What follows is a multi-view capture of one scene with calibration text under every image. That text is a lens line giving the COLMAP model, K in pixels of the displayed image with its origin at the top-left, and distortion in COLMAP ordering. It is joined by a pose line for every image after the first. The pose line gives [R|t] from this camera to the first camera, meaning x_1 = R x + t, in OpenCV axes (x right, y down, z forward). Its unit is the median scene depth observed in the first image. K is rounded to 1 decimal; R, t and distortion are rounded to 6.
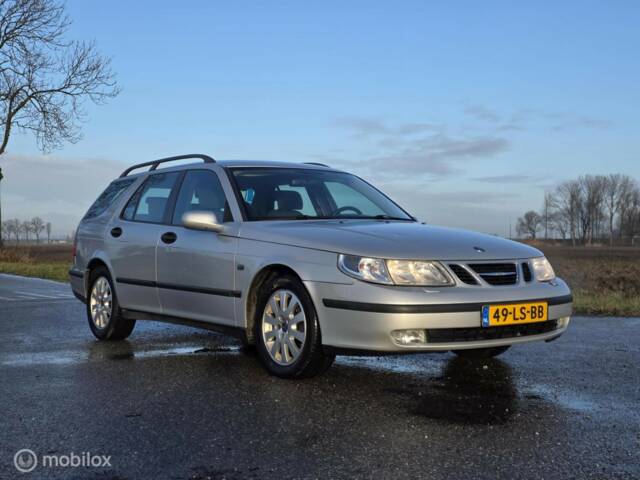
lens RADIAL K [[838.8, 0, 318.0], [0, 838.8, 236.8], [0, 0, 1]] dist [0.151938, 0.000000]
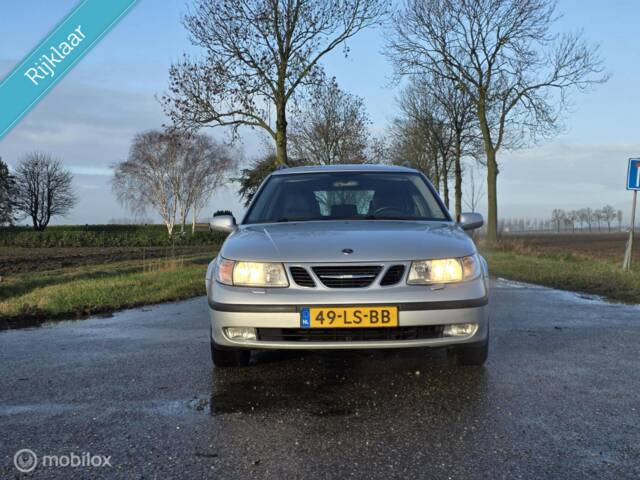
lens RADIAL K [[838.8, 0, 332.2], [0, 838.8, 231.1], [0, 0, 1]] dist [0.151938, 0.000000]
pose [[0.798667, -0.009398, -0.601700, 0.799941], [0.014004, 0.999898, 0.002971, -0.013107], [0.601610, -0.010799, 0.798717, 0.199098]]
